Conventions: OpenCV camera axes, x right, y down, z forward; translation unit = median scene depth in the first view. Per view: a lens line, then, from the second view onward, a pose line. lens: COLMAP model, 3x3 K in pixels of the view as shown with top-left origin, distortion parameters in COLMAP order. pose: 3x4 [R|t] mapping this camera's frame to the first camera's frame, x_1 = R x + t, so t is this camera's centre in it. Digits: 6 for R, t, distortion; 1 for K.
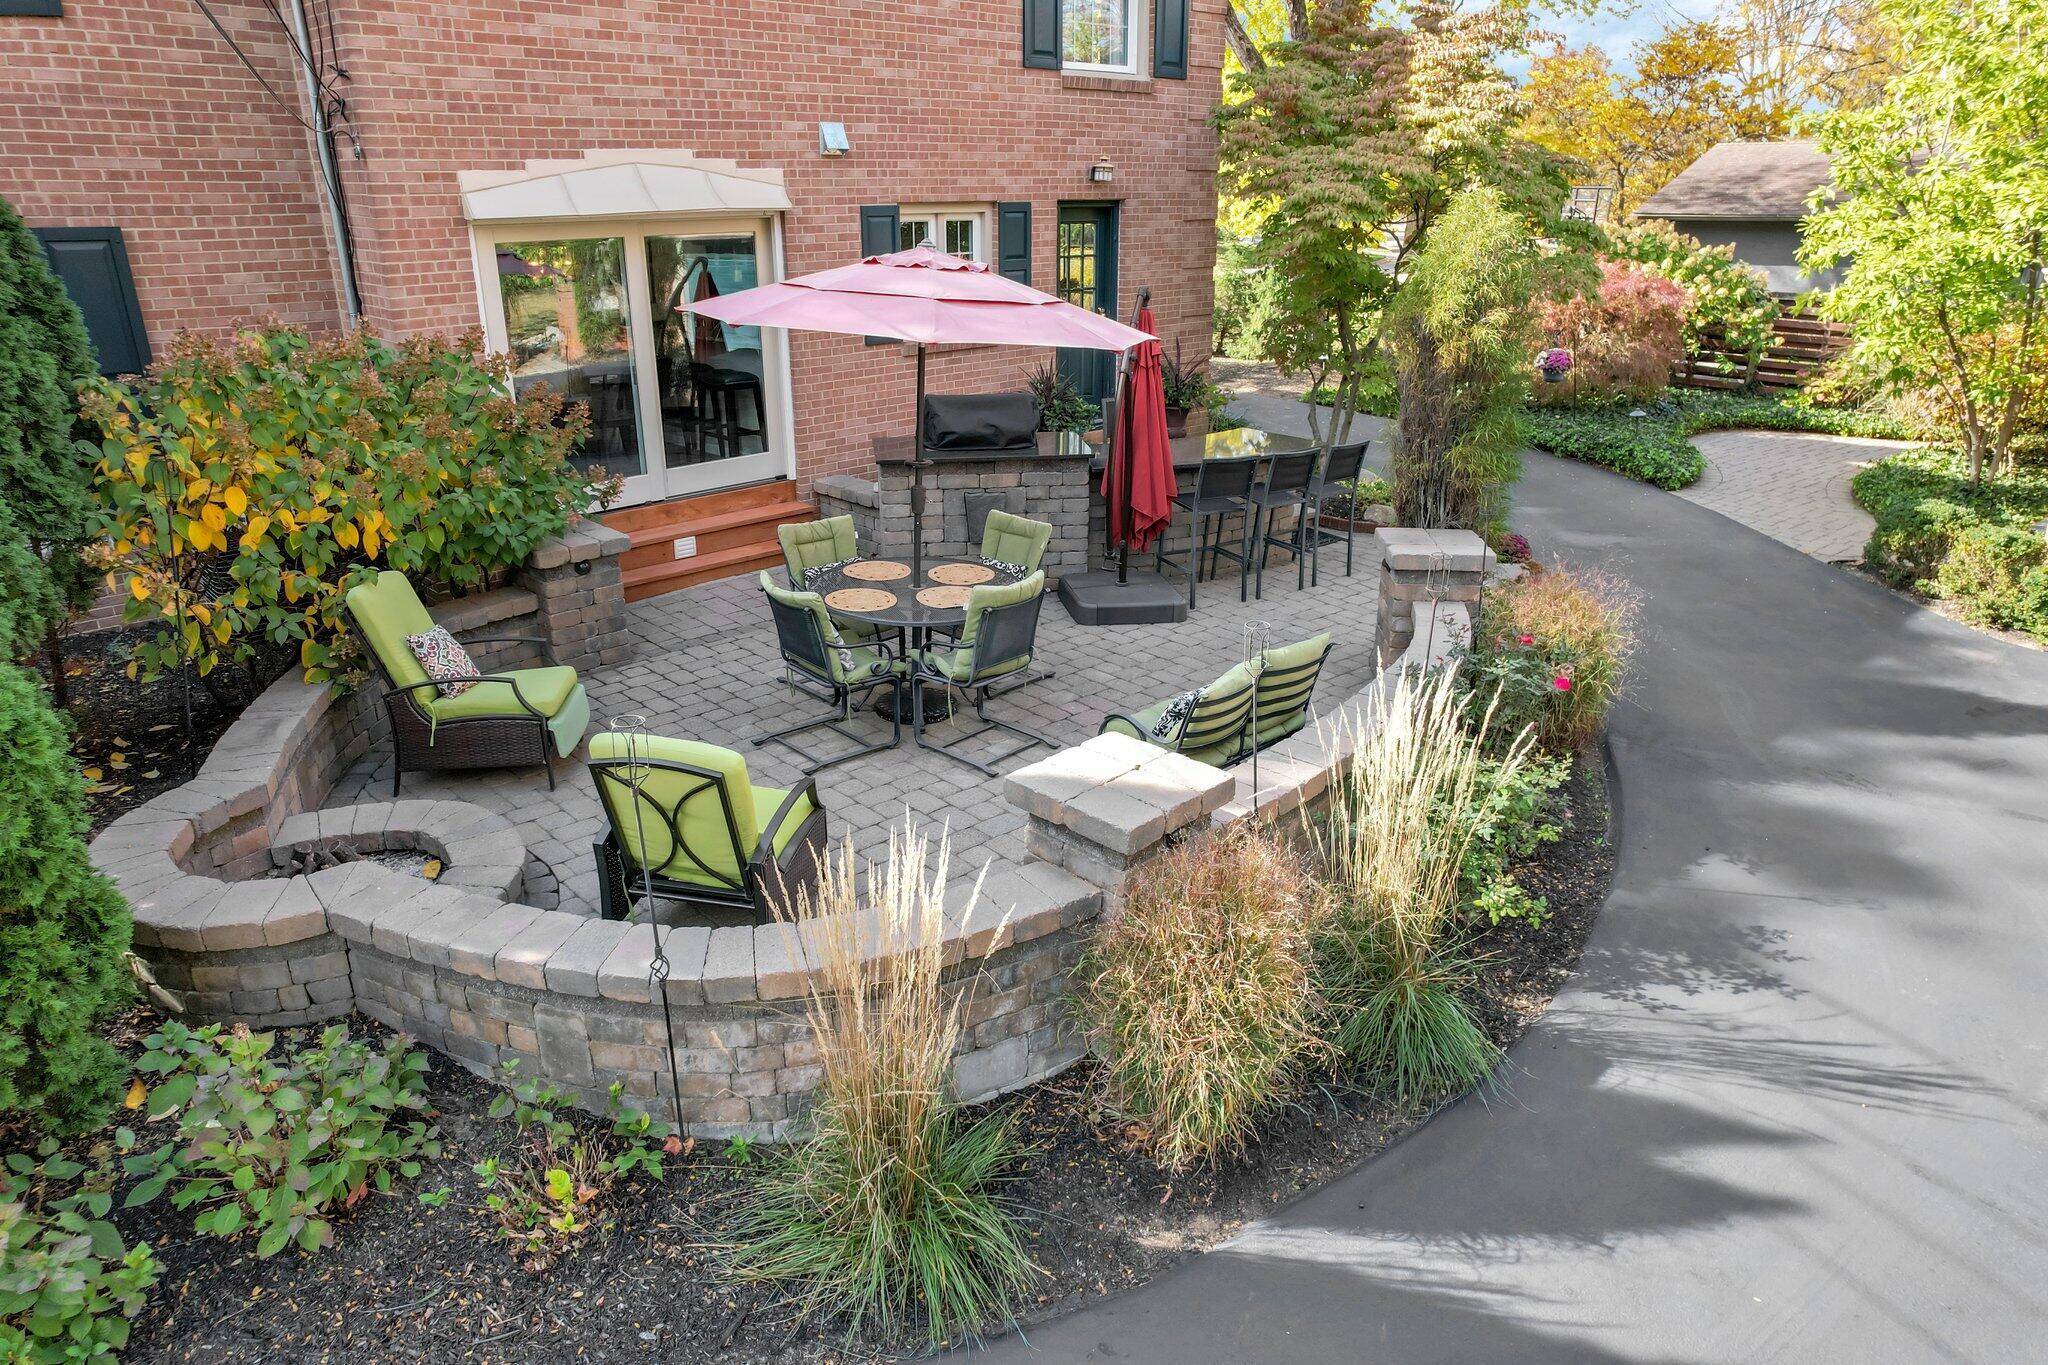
lens RADIAL K [[1321.2, 0, 1038.6], [0, 1321.2, 684.5], [0, 0, 1]] dist [-0.046518, 0.029570]
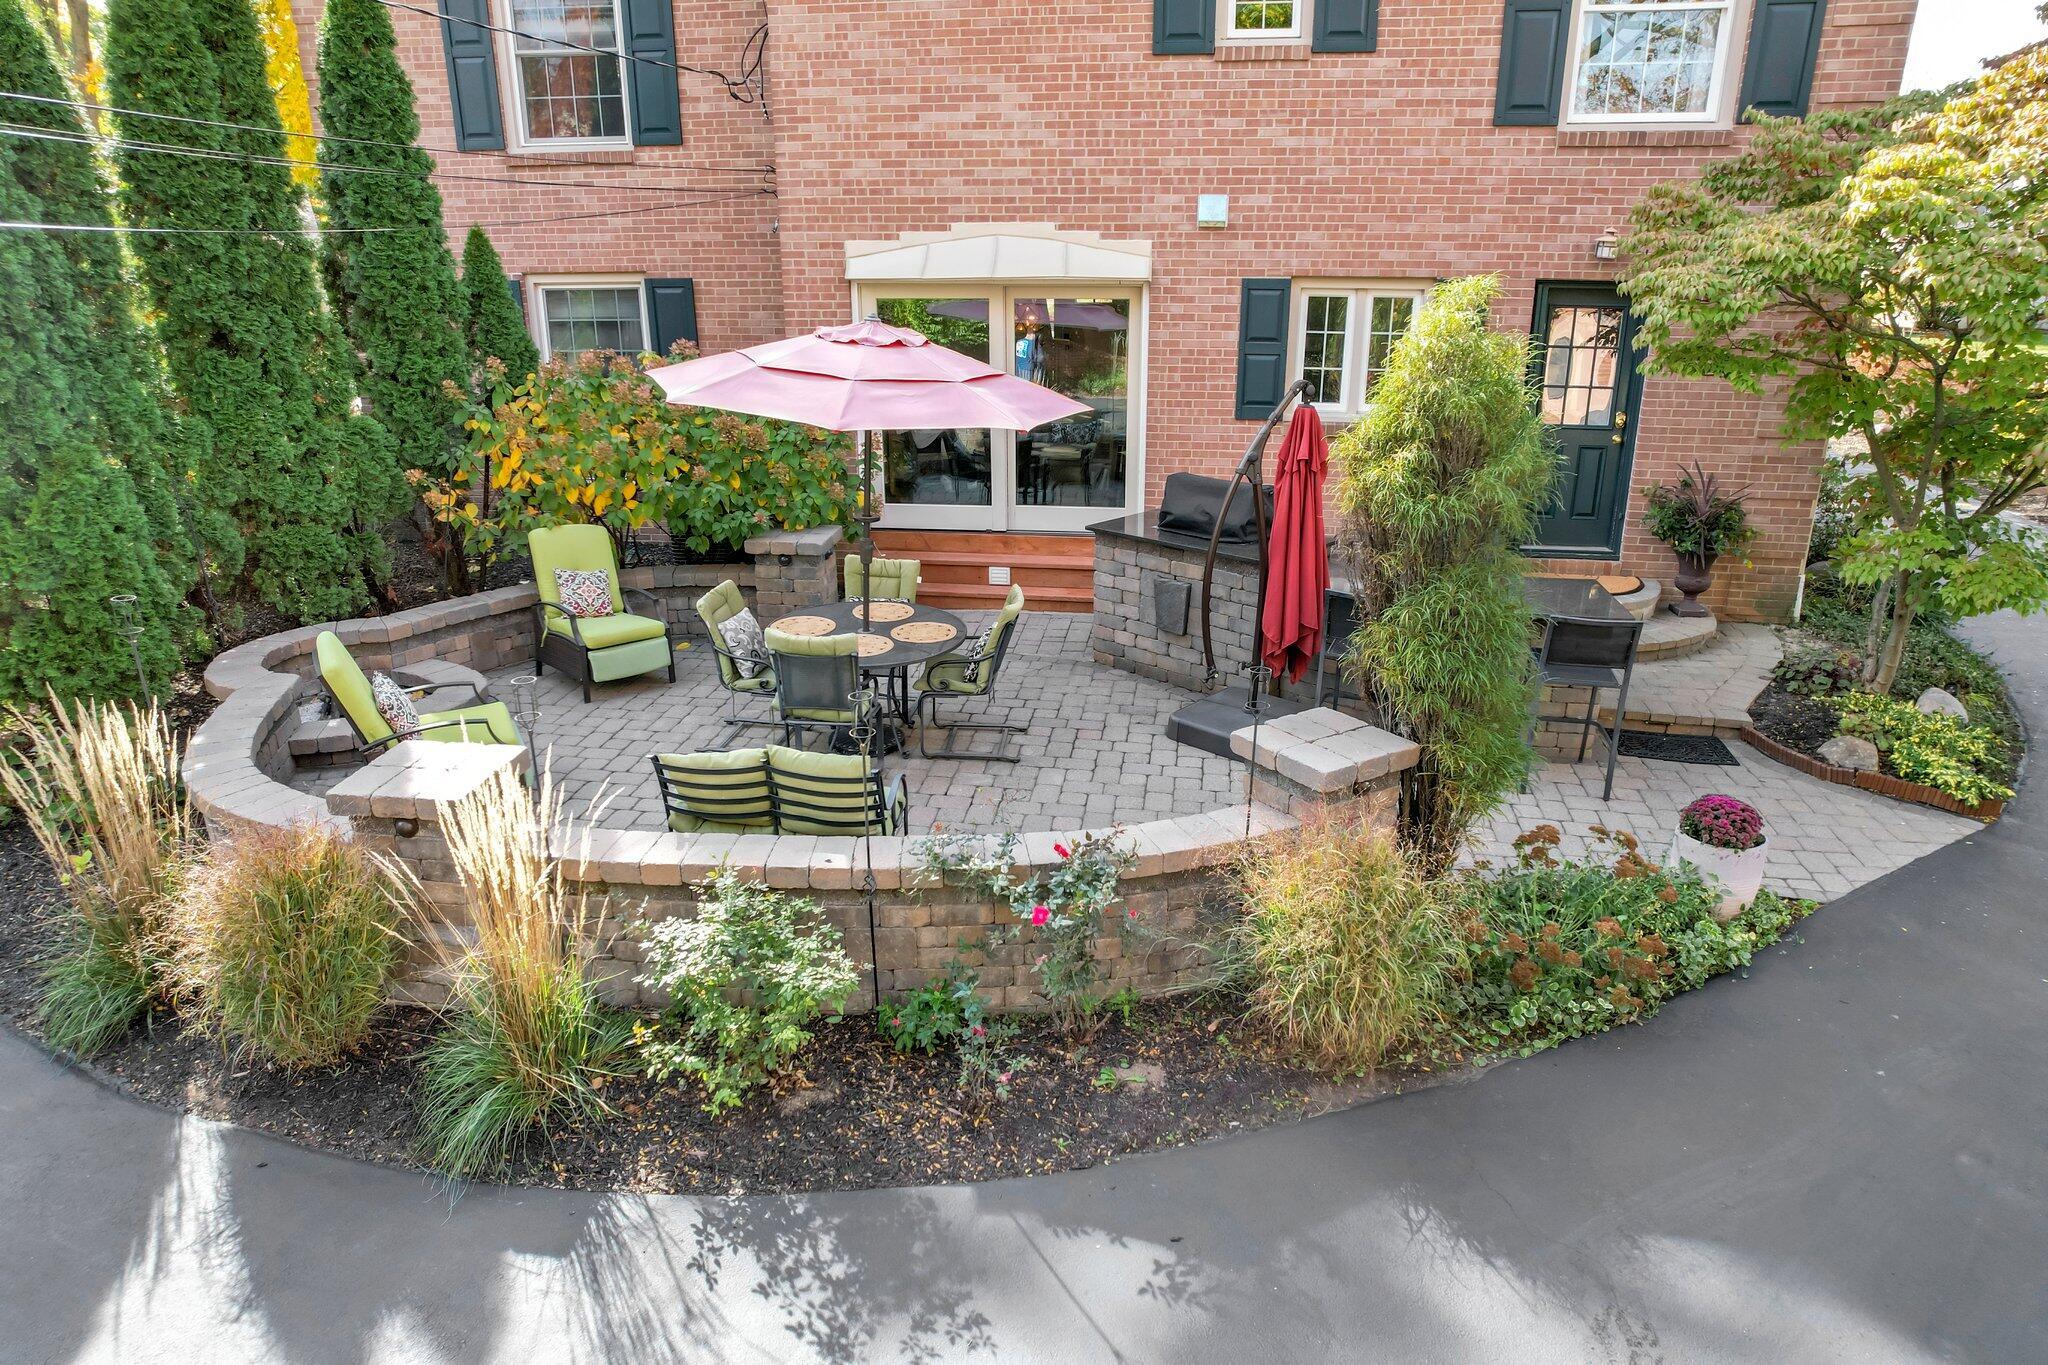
lens RADIAL K [[1321.2, 0, 1024.9], [0, 1321.2, 688.2], [0, 0, 1]] dist [-0.046518, 0.029570]
pose [[0.607439, 0.259450, -0.750802, 0.654367], [-0.287243, 0.952943, 0.096908, -0.138431], [0.740614, 0.156797, 0.653380, 0.327968]]
